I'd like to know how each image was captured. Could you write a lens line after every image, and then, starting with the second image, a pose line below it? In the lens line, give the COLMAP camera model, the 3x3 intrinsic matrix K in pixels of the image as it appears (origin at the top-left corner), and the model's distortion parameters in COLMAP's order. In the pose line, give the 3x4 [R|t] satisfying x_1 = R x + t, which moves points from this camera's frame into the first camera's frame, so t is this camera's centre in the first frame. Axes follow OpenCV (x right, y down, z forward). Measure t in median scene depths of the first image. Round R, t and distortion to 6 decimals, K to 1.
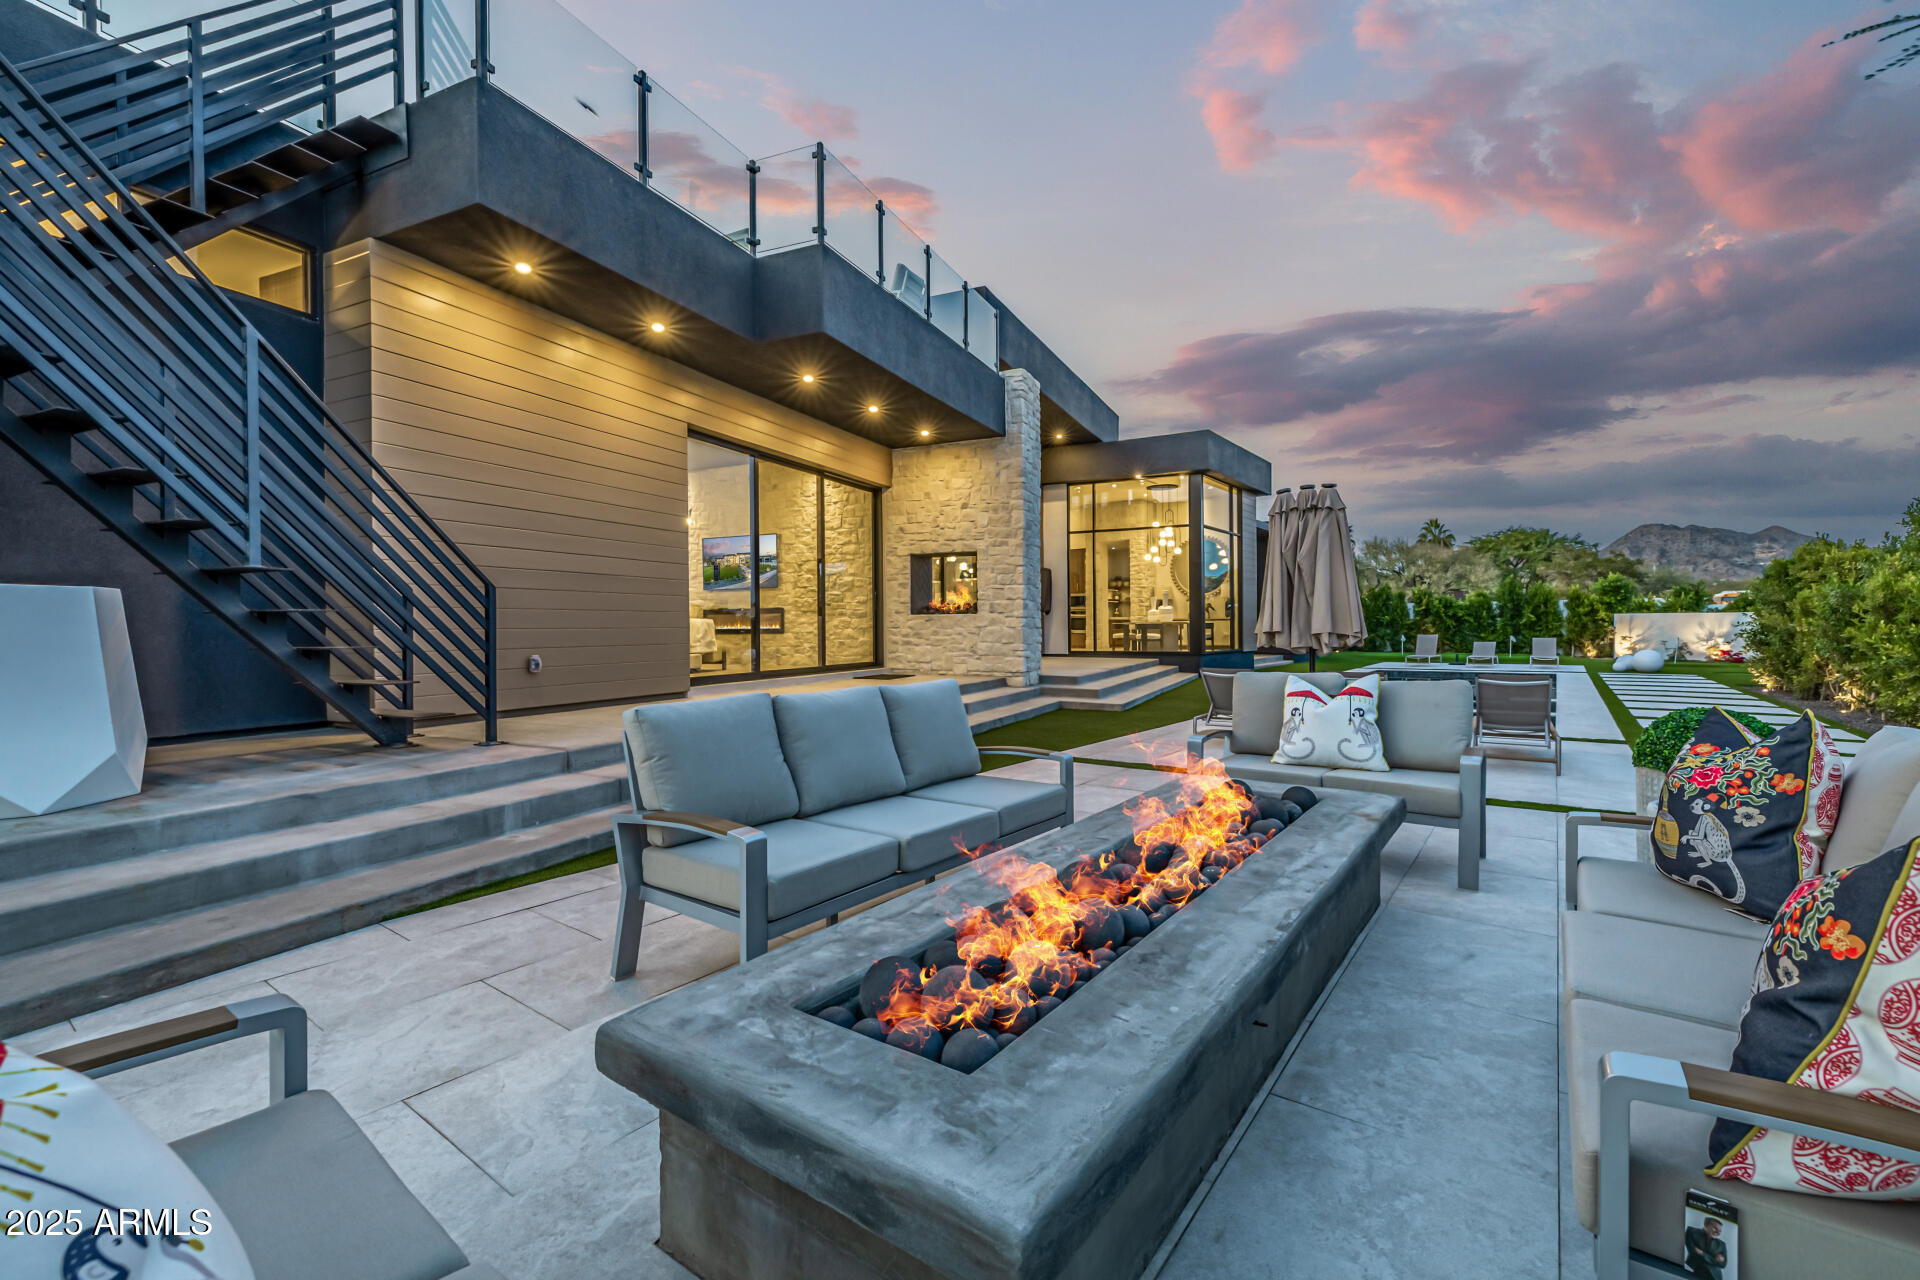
lens RADIAL K [[808.4, 0, 951.5], [0, 808.4, 630.1], [0, 0, 1]] dist [-0.000510, 0.000088]
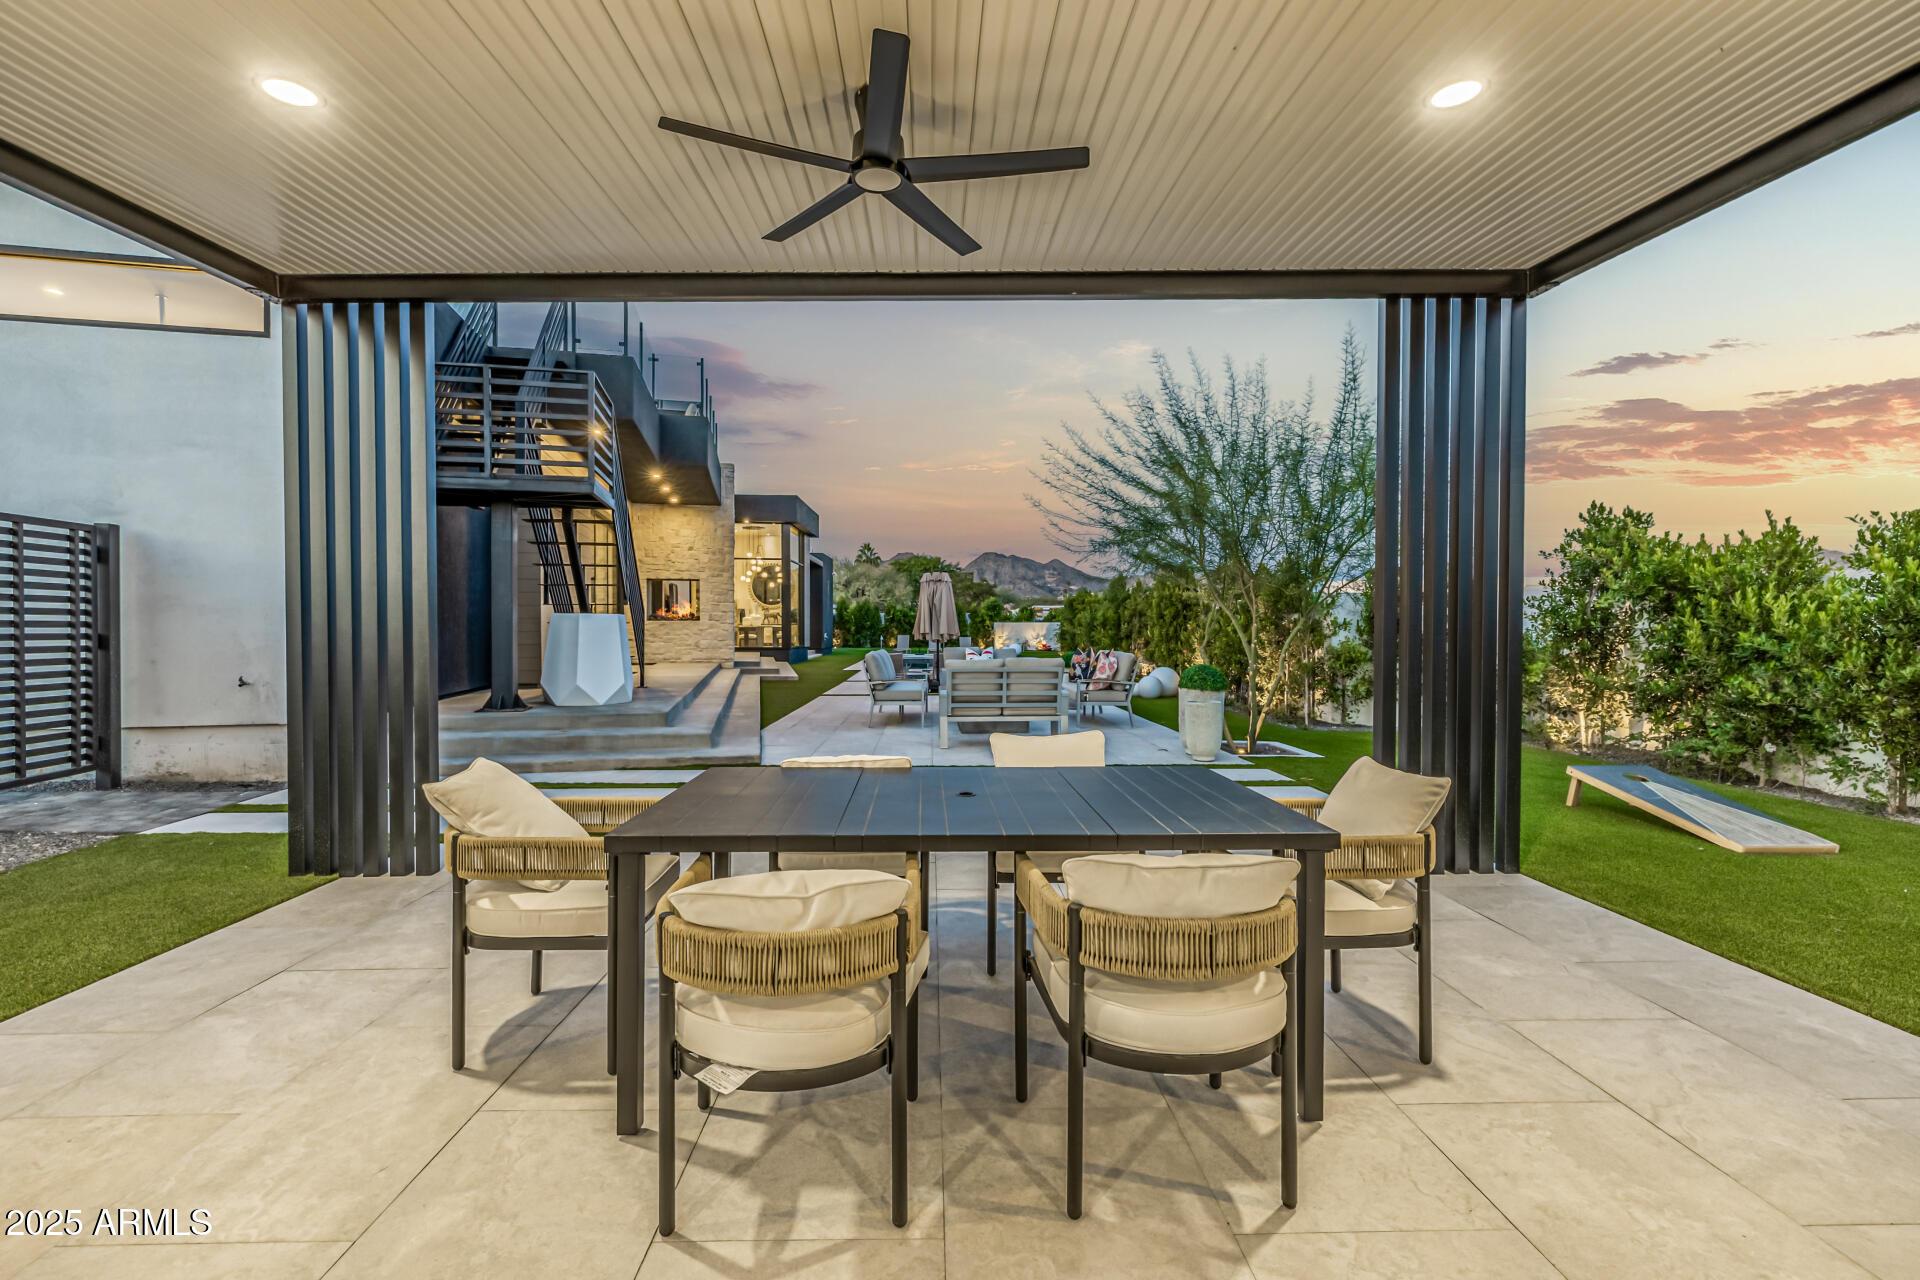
lens RADIAL K [[808.4, 0, 957.8], [0, 808.4, 640.0], [0, 0, 1]] dist [-0.000510, 0.000088]
pose [[0.780736, -0.004554, 0.624845, -0.342200], [-0.002009, 0.999950, 0.009798, -0.000457], [-0.624858, -0.008905, 0.780687, -0.303319]]
